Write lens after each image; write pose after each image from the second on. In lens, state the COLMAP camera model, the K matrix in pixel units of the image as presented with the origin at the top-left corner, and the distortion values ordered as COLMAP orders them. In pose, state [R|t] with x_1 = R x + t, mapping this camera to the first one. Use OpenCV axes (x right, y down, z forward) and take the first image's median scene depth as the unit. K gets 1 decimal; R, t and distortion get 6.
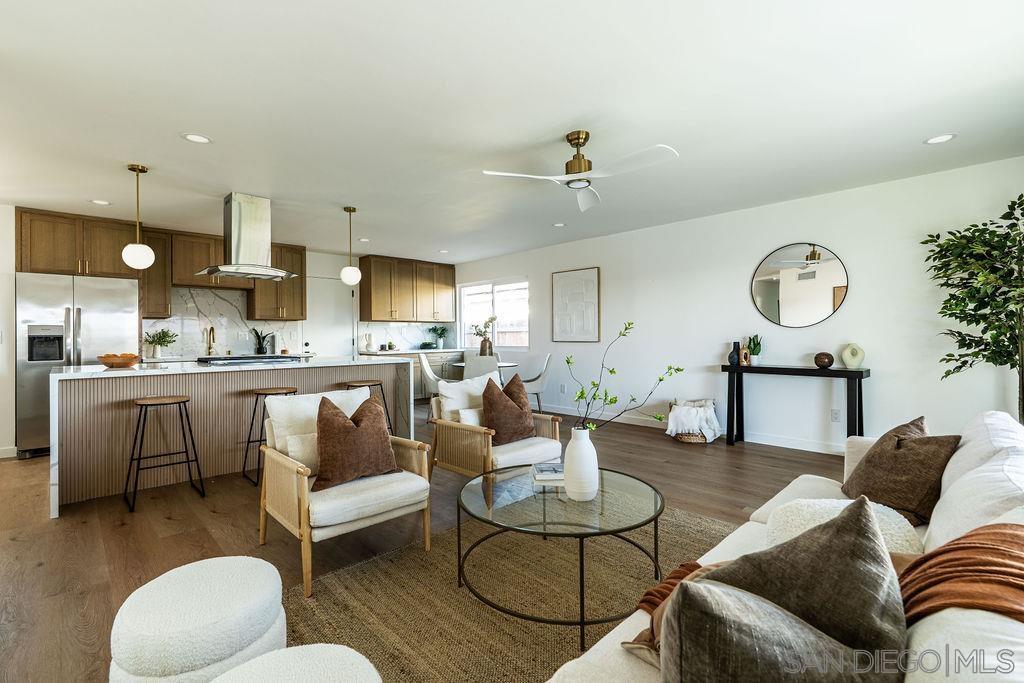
lens RADIAL K [[464.9, 0, 509.5], [0, 464.9, 333.3], [0, 0, 1]] dist [-0.000835, 0.000088]
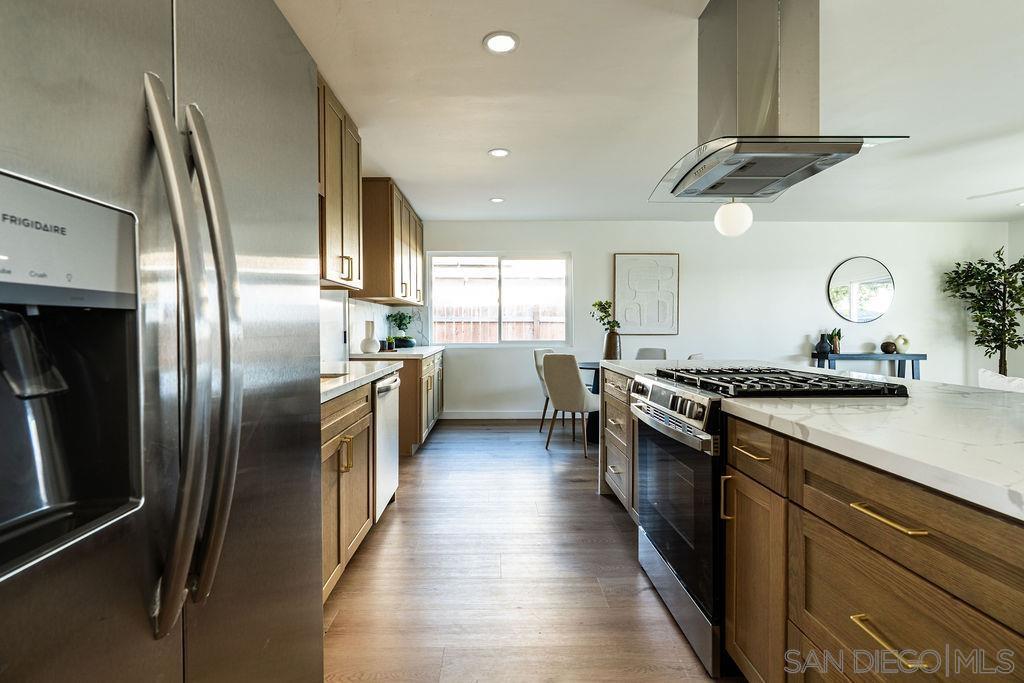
lens RADIAL K [[464.9, 0, 509.5], [0, 464.9, 333.3], [0, 0, 1]] dist [-0.000835, 0.000088]
pose [[0.668915, -0.003006, 0.743333, -0.614255], [-0.008998, 0.999886, 0.012141, 0.006645], [-0.743285, -0.014810, 0.668811, 0.535977]]
